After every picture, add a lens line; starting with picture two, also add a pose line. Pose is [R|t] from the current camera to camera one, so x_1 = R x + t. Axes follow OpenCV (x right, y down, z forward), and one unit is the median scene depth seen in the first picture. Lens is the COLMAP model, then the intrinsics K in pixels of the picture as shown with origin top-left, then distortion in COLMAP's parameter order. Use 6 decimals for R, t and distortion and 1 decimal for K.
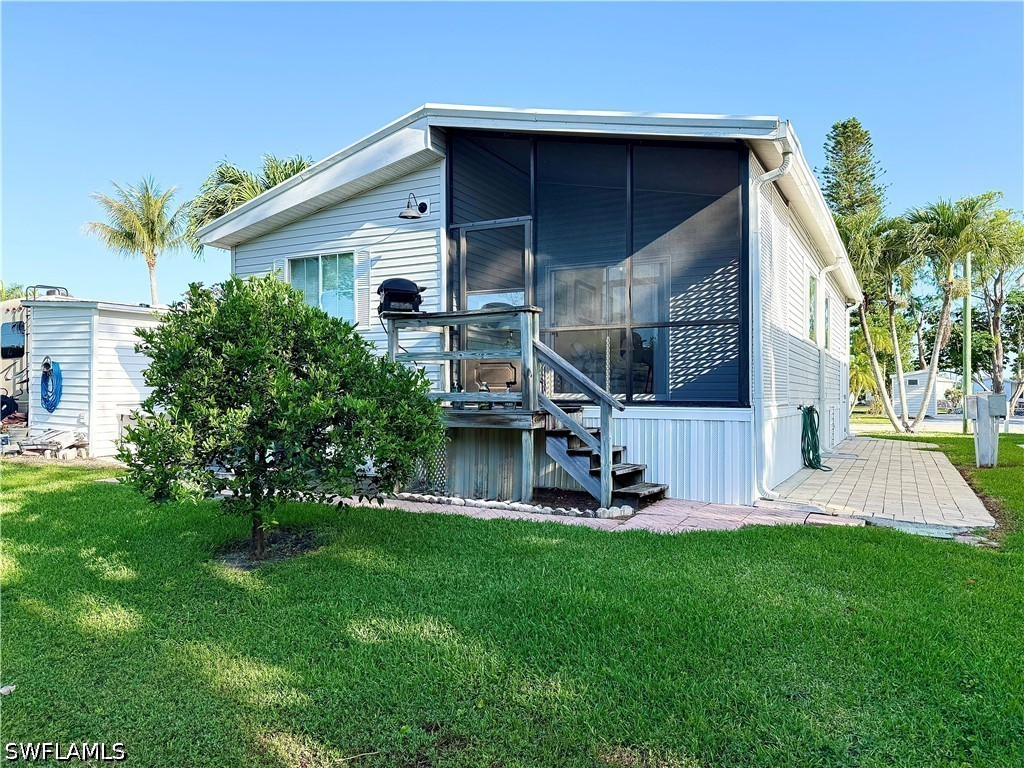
lens RADIAL K [[724.9, 0, 512.0], [0, 724.9, 384.0], [0, 0, 1]] dist [0.104924, -0.153063]
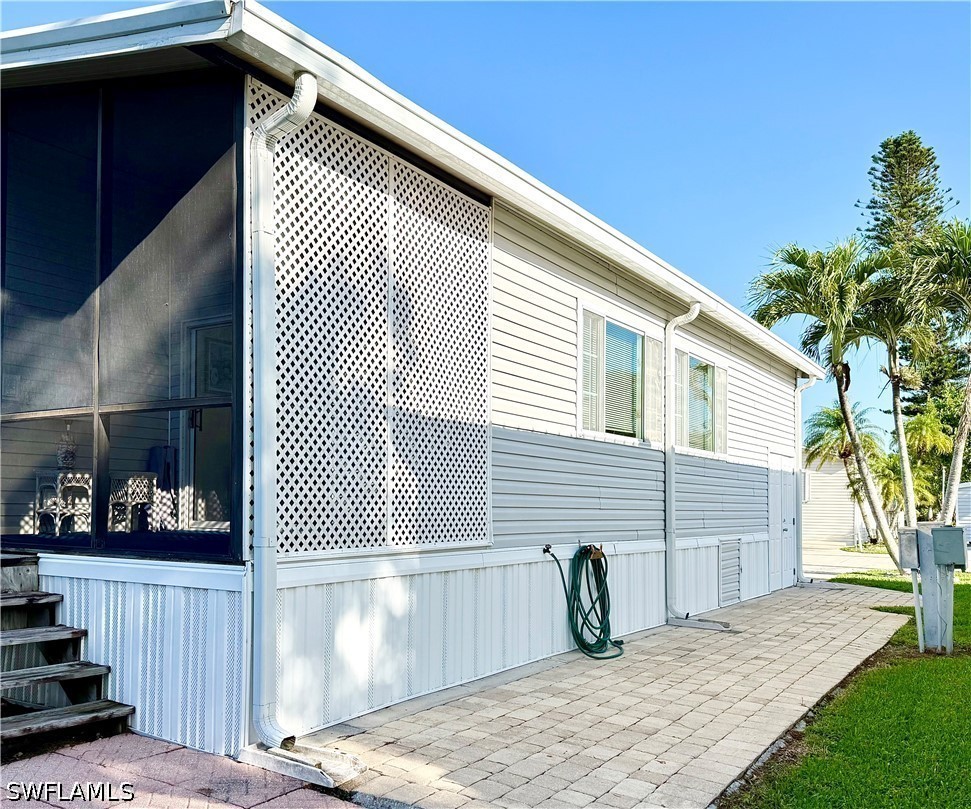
lens RADIAL K [[842.5, 0, 485.1], [0, 842.5, 473.5], [0, 0, 1]] dist [-0.002920, -0.005734]
pose [[0.989801, -0.000093, -0.142460, 0.260706], [-0.002446, 0.999841, -0.017651, -0.010442], [0.142439, 0.017819, 0.989643, 0.196184]]
